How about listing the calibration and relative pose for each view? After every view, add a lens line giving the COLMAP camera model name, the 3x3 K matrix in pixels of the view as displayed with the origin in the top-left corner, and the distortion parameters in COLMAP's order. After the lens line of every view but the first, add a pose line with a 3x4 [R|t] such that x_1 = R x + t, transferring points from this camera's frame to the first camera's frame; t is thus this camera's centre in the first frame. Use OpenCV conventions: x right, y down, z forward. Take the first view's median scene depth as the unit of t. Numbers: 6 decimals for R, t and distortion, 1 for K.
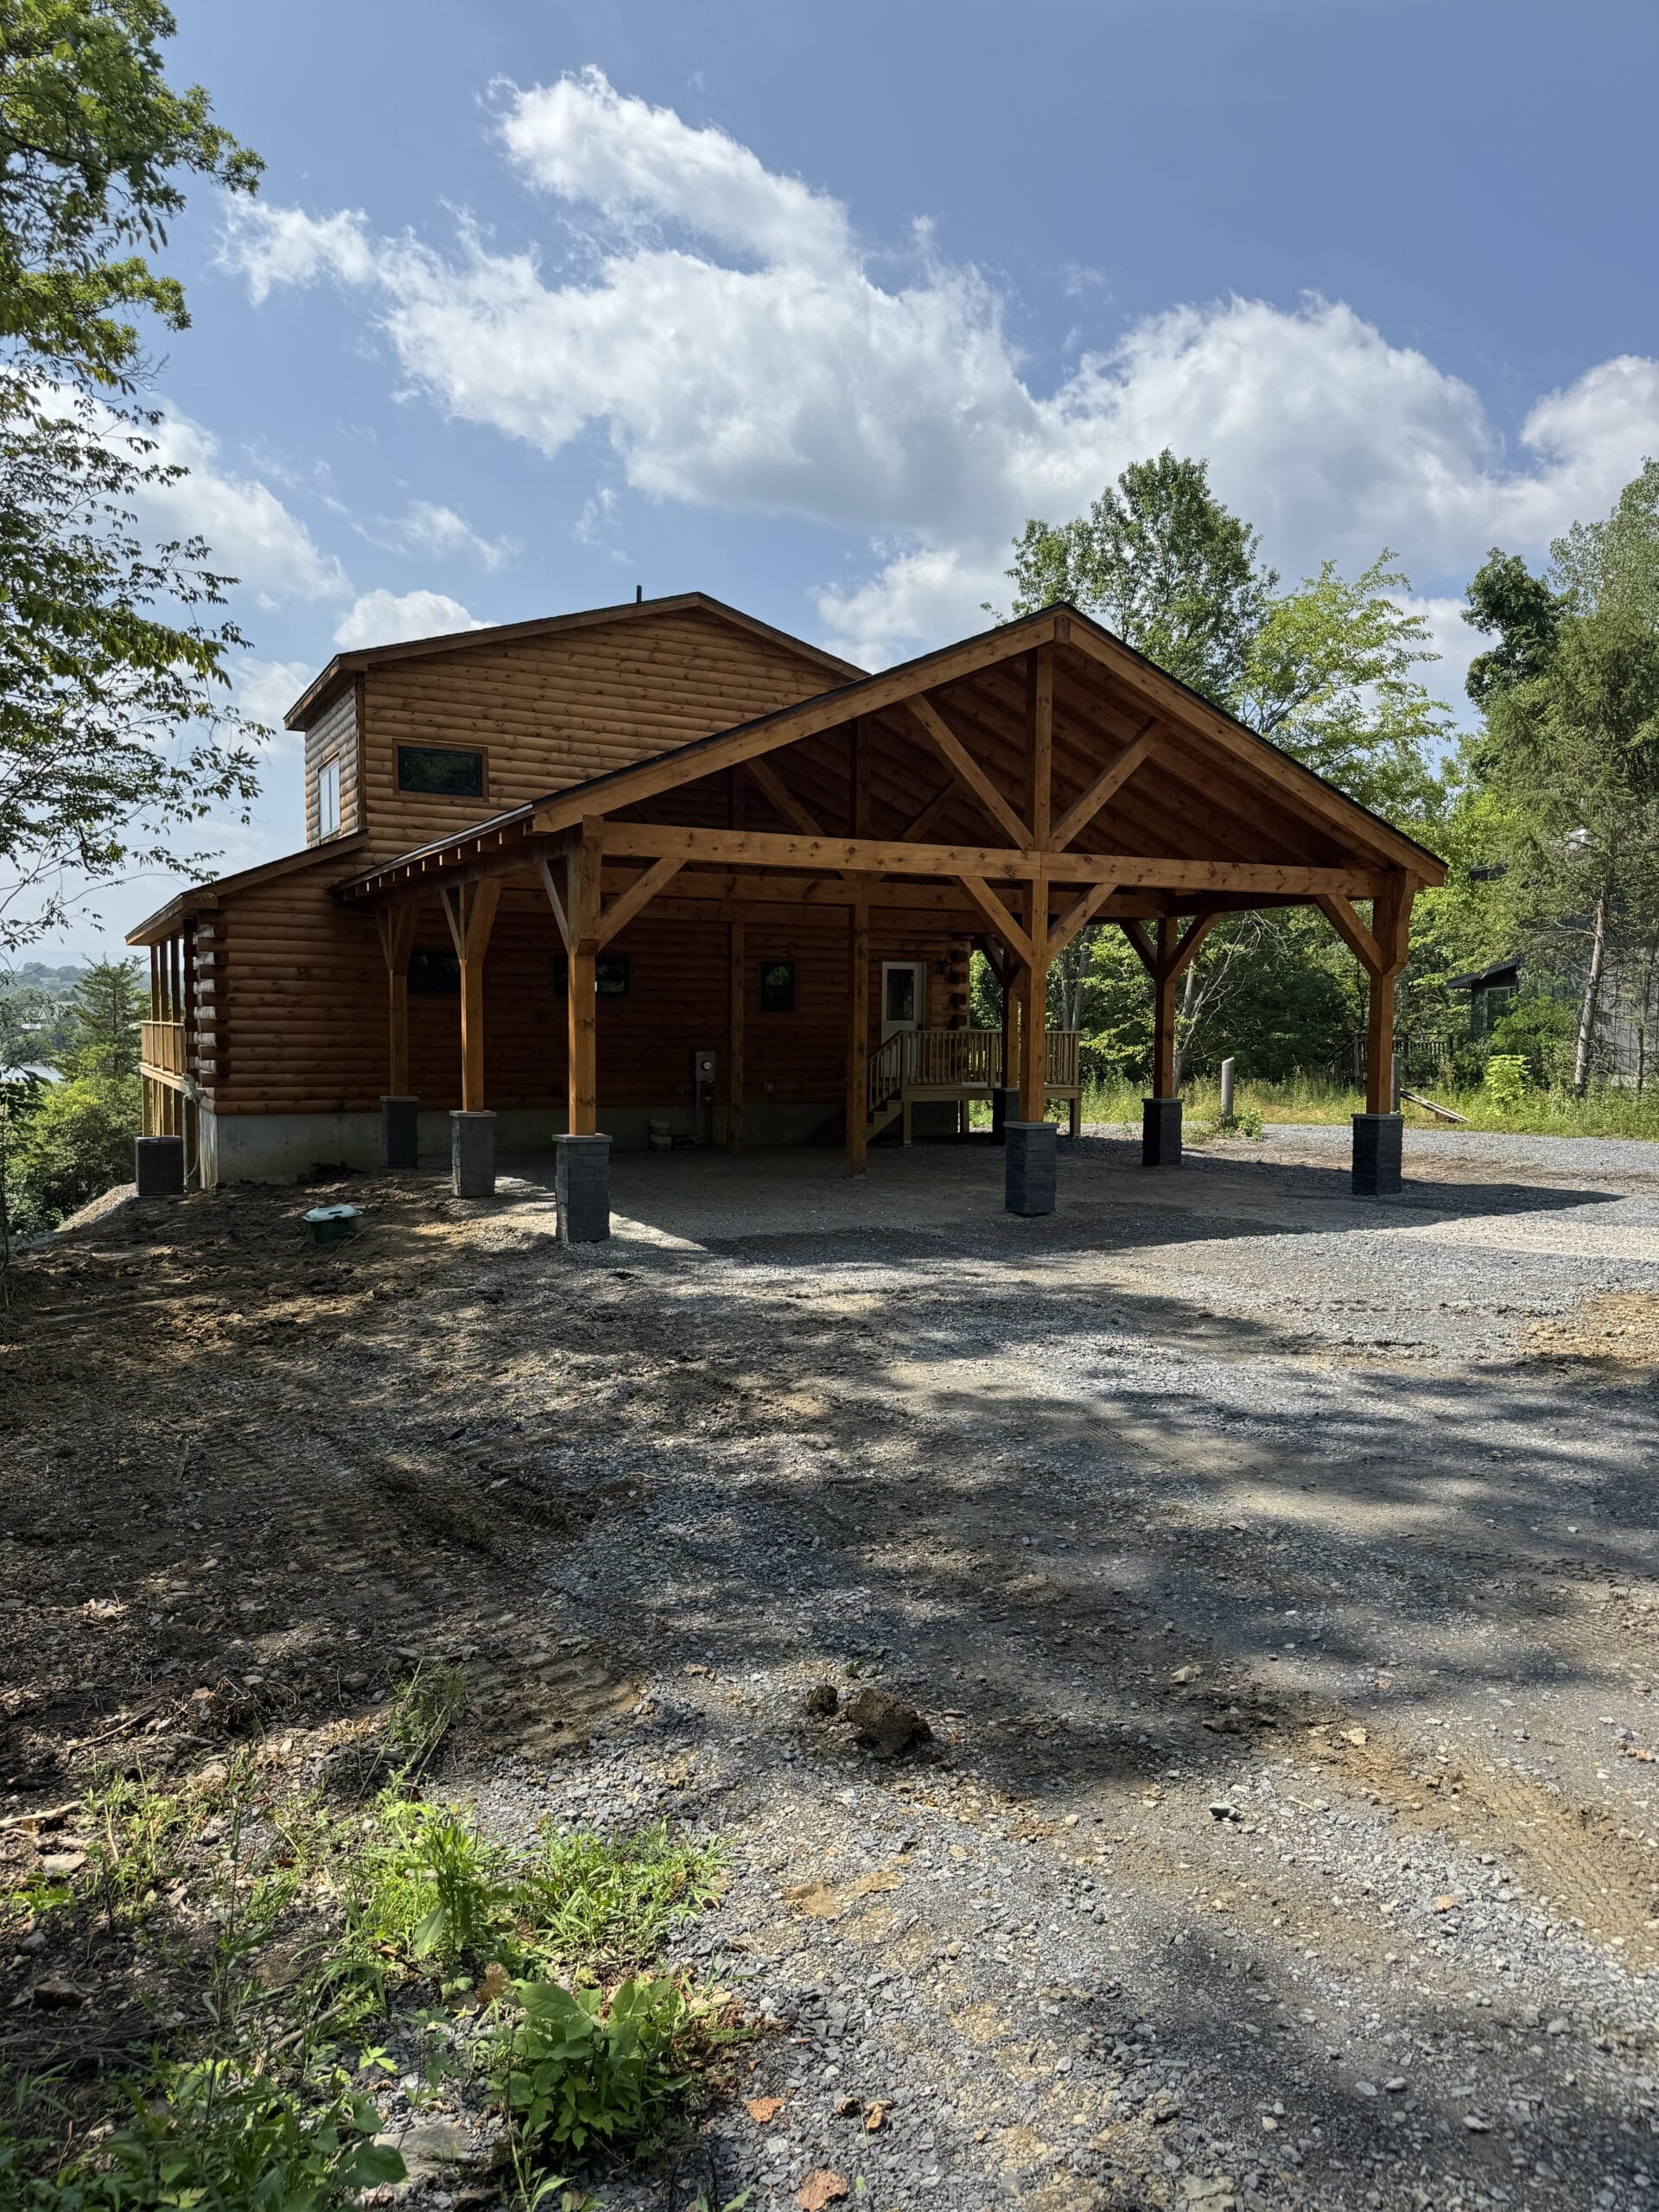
lens RADIAL K [[1555.2, 0, 831.6], [0, 1555.2, 1116.5], [0, 0, 1]] dist [0.203303, -0.386356]
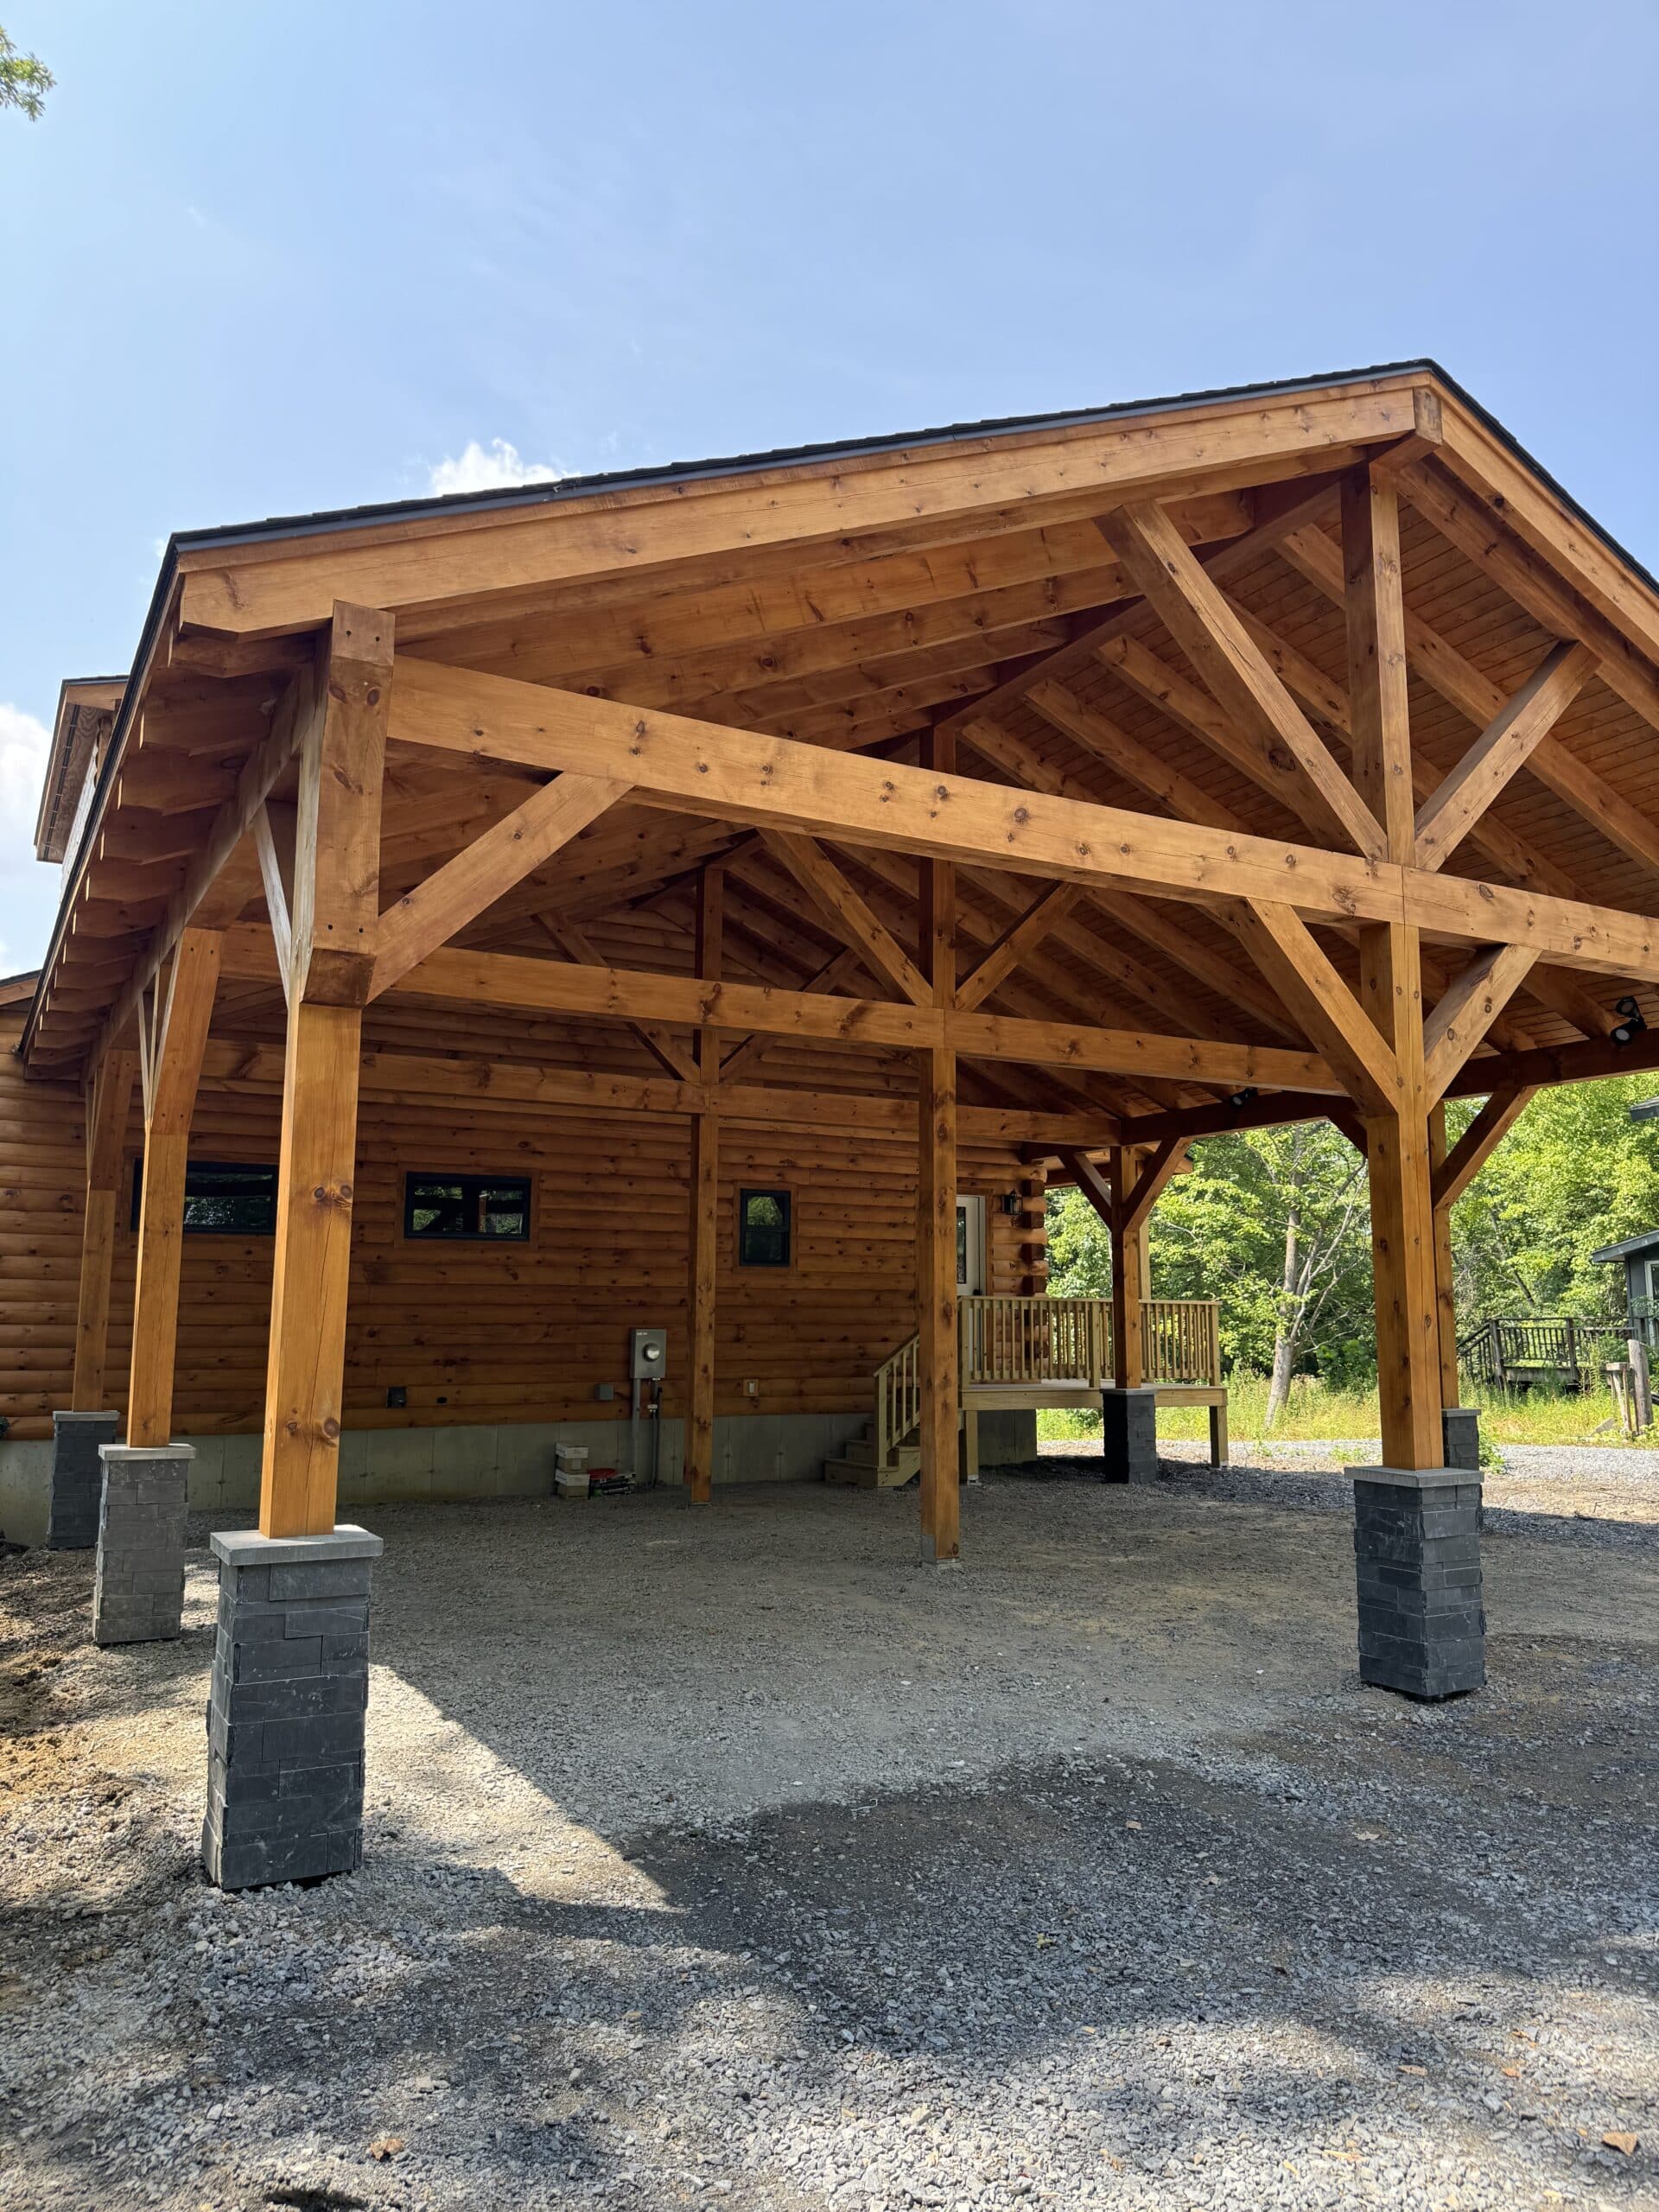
lens RADIAL K [[1555.2, 0, 831.6], [0, 1555.2, 1116.5], [0, 0, 1]] dist [0.203303, -0.386356]
pose [[0.999220, 0.001261, 0.039457, -0.051546], [0.006265, 0.981757, -0.190036, -0.009327], [-0.038977, 0.190135, 0.980984, 0.562731]]
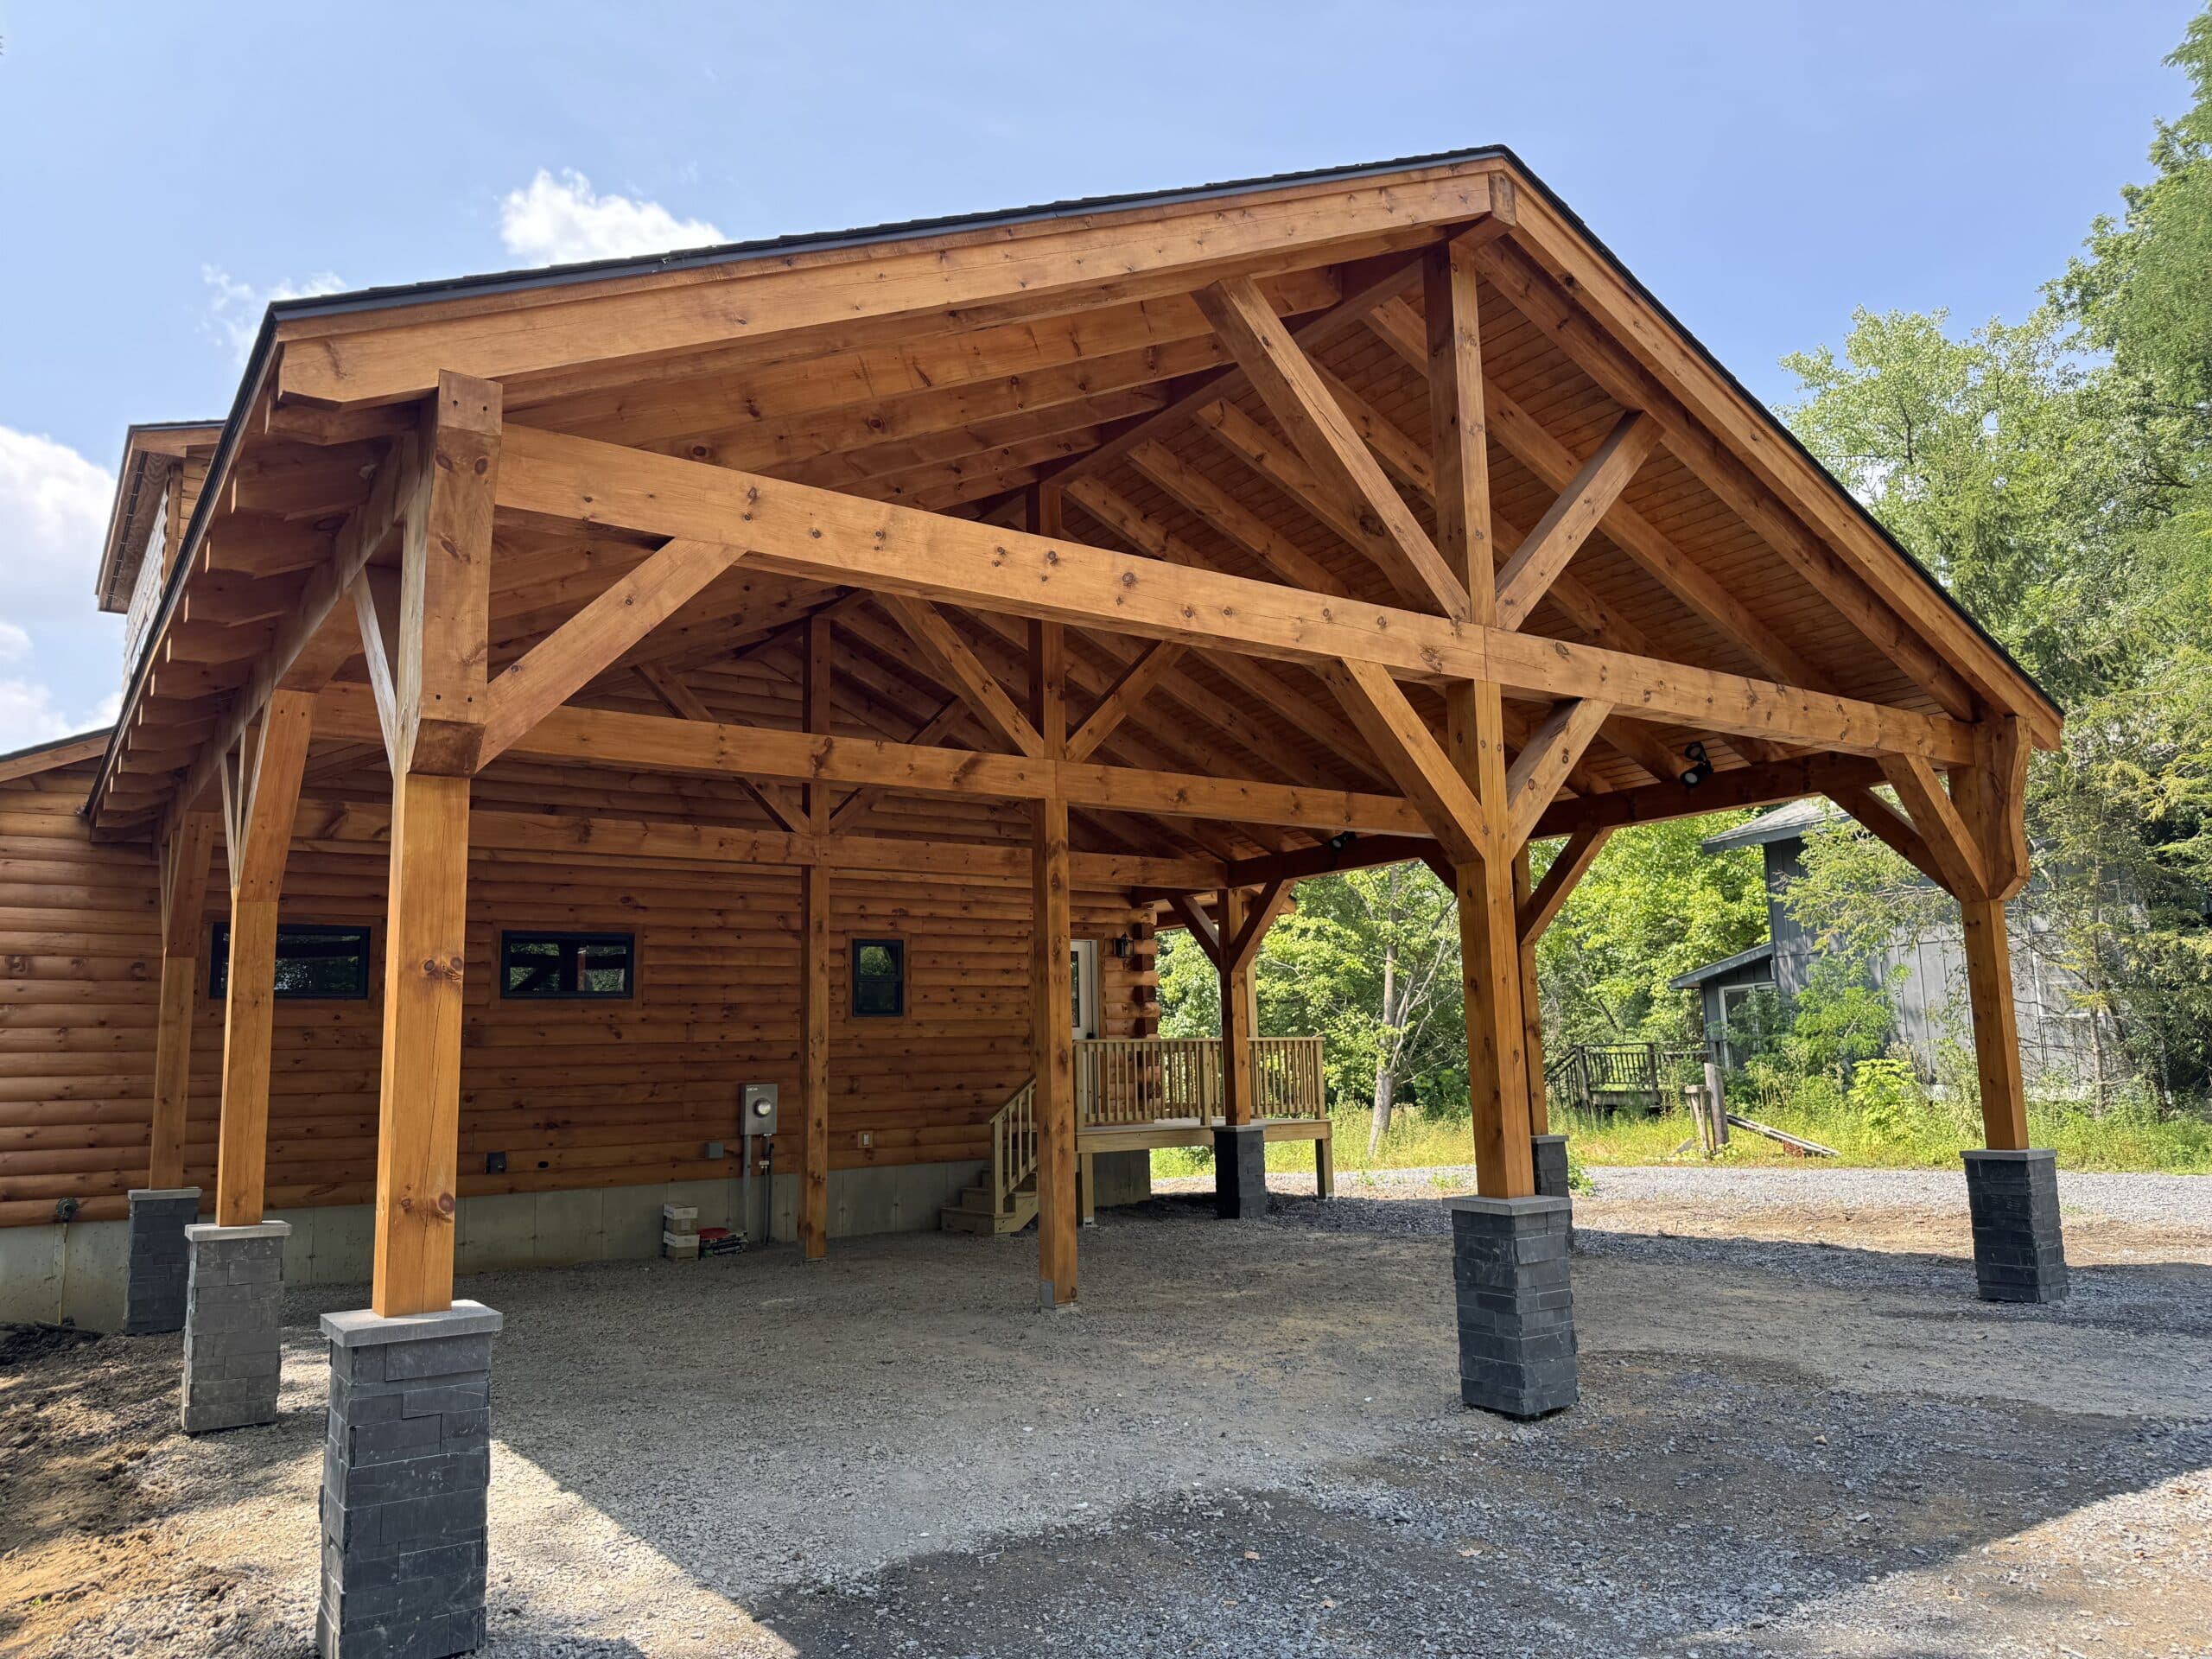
lens RADIAL K [[1555.2, 0, 1091.5], [0, 1555.2, 845.1], [0, 0, 1]] dist [0.203303, -0.386356]
pose [[0.990643, -0.014184, 0.135739, -0.054213], [0.040901, 0.979726, -0.196125, -0.011335], [-0.130205, 0.199841, 0.971138, 0.553869]]
